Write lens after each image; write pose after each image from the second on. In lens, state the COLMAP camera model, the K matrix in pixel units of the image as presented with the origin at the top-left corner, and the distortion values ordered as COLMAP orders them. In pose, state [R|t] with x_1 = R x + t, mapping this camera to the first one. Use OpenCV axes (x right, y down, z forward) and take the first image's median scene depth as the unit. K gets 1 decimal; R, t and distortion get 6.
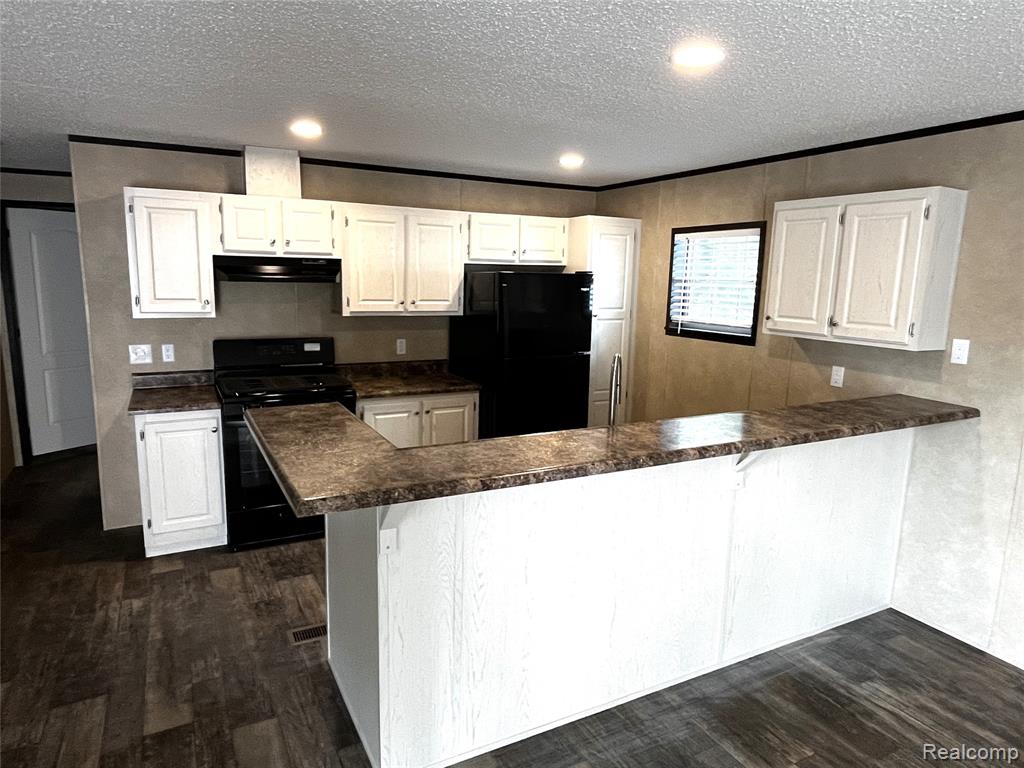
lens RADIAL K [[639.9, 0, 512.0], [0, 639.9, 384.0], [0, 0, 1]] dist [-0.000209, -0.001232]
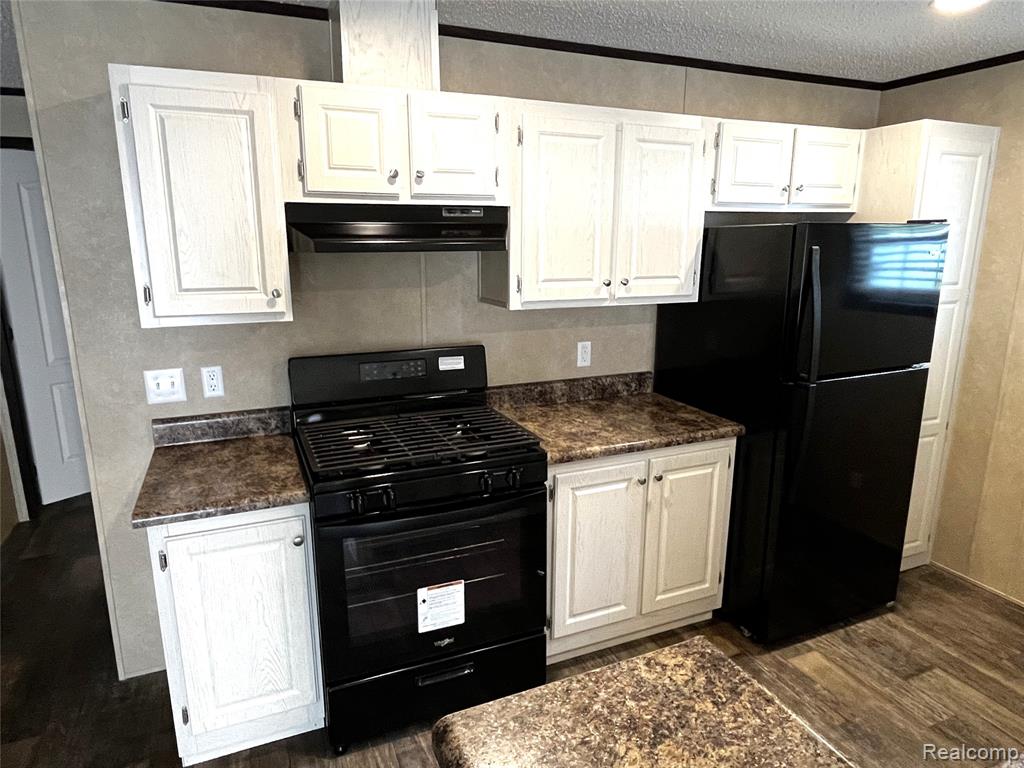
lens RADIAL K [[639.9, 0, 512.0], [0, 639.9, 384.0], [0, 0, 1]] dist [-0.000209, -0.001232]
pose [[0.996482, -0.004924, -0.083663, -0.212991], [0.009556, 0.998438, 0.055055, -0.071423], [0.083261, -0.055661, 0.994972, 0.432862]]
